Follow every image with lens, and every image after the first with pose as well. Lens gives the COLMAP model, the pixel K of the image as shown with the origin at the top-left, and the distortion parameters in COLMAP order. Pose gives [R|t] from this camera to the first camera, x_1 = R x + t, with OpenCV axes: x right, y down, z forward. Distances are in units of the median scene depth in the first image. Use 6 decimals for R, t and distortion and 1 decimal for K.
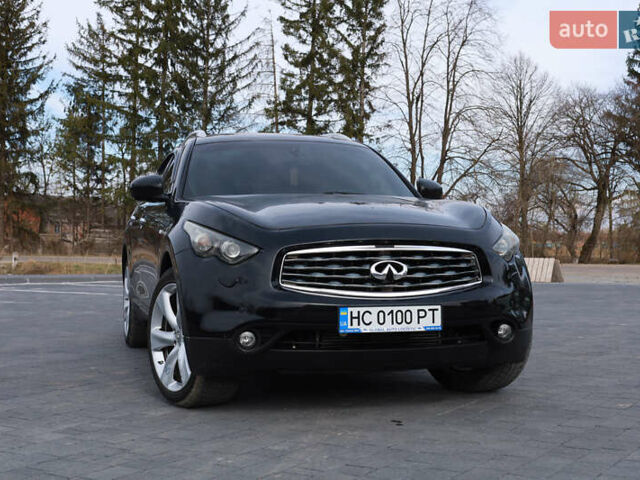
lens RADIAL K [[1029.8, 0, 319.1], [0, 1029.8, 239.9], [0, 0, 1]] dist [0.029296, 0.000000]
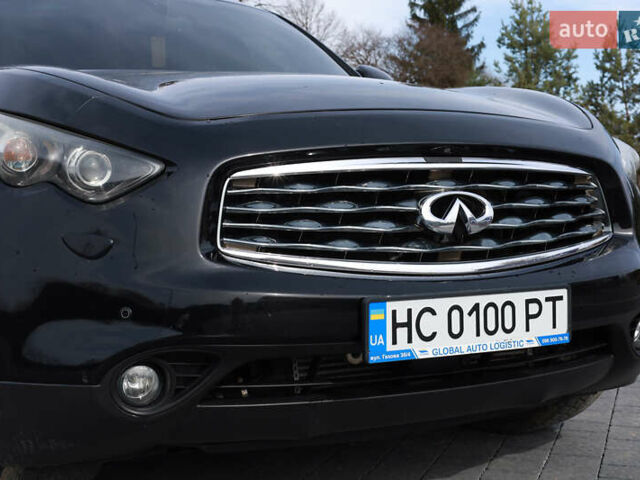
lens RADIAL K [[1029.8, 0, 322.4], [0, 1029.8, 239.4], [0, 0, 1]] dist [0.029296, 0.000000]
pose [[0.973750, -0.017171, 0.226970, -0.090734], [0.006334, 0.998809, 0.048388, 0.019071], [-0.227530, -0.045680, 0.972699, 0.582704]]
